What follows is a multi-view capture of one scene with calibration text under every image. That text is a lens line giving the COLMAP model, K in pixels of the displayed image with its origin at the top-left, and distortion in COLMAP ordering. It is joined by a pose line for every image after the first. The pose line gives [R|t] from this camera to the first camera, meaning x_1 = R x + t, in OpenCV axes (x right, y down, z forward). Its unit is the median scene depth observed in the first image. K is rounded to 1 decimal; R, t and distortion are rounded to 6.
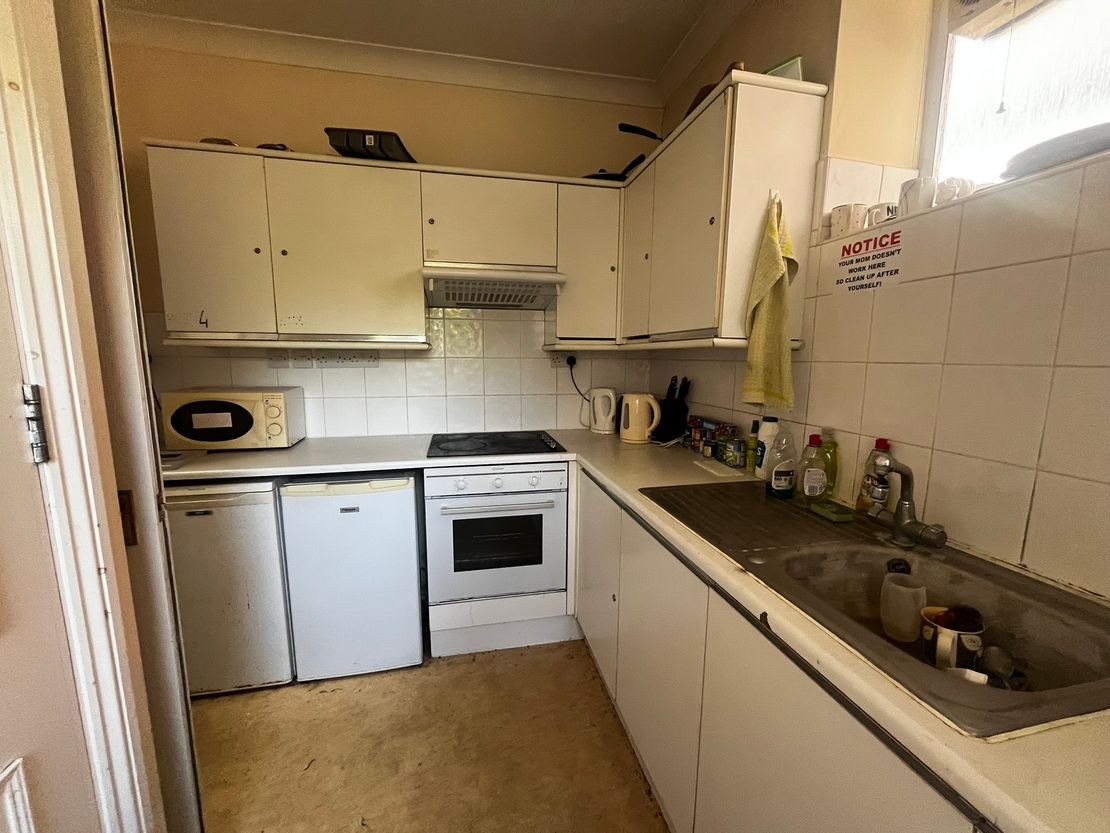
lens RADIAL K [[446.7, 0, 554.5], [0, 446.7, 418.5], [0, 0, 1]] dist [-0.000569, -0.000016]
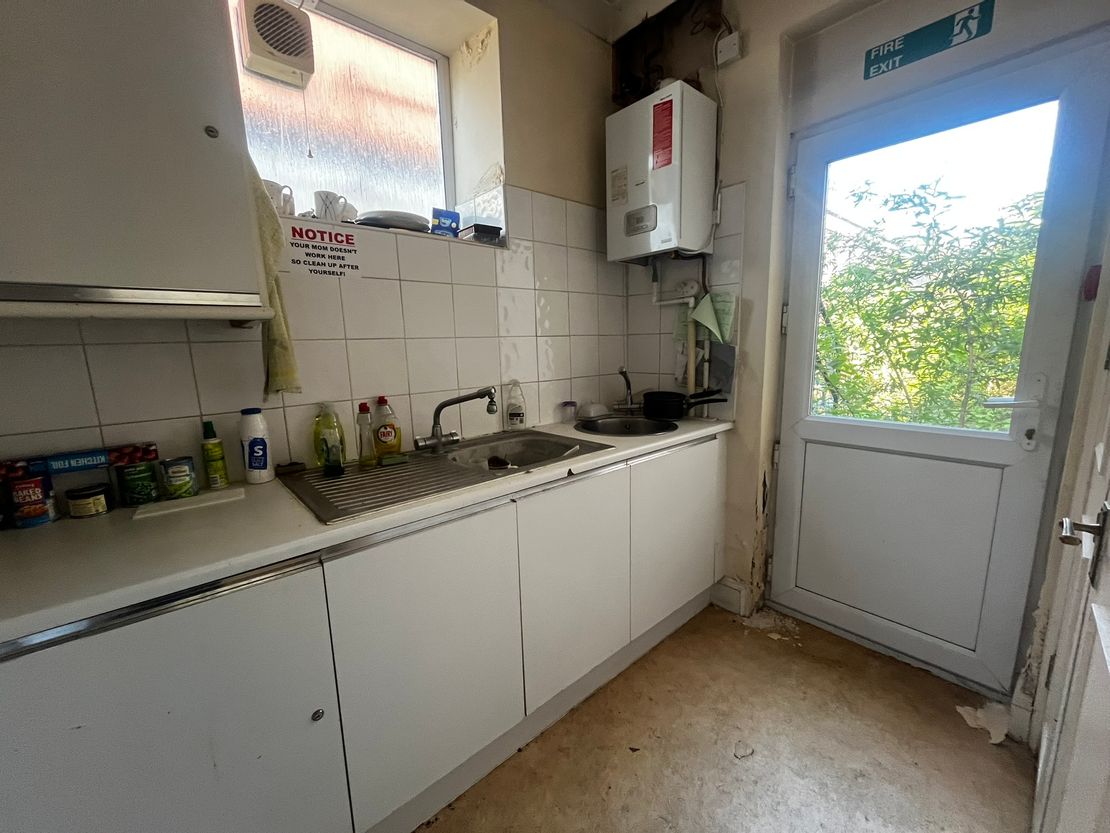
lens RADIAL K [[446.7, 0, 555.6], [0, 446.7, 421.2], [0, 0, 1]] dist [-0.000569, -0.000016]
pose [[-0.477444, -0.140532, 0.867351, -0.629320], [0.150169, 0.959553, 0.238133, -0.114952], [-0.865735, 0.243945, -0.437029, 1.083426]]
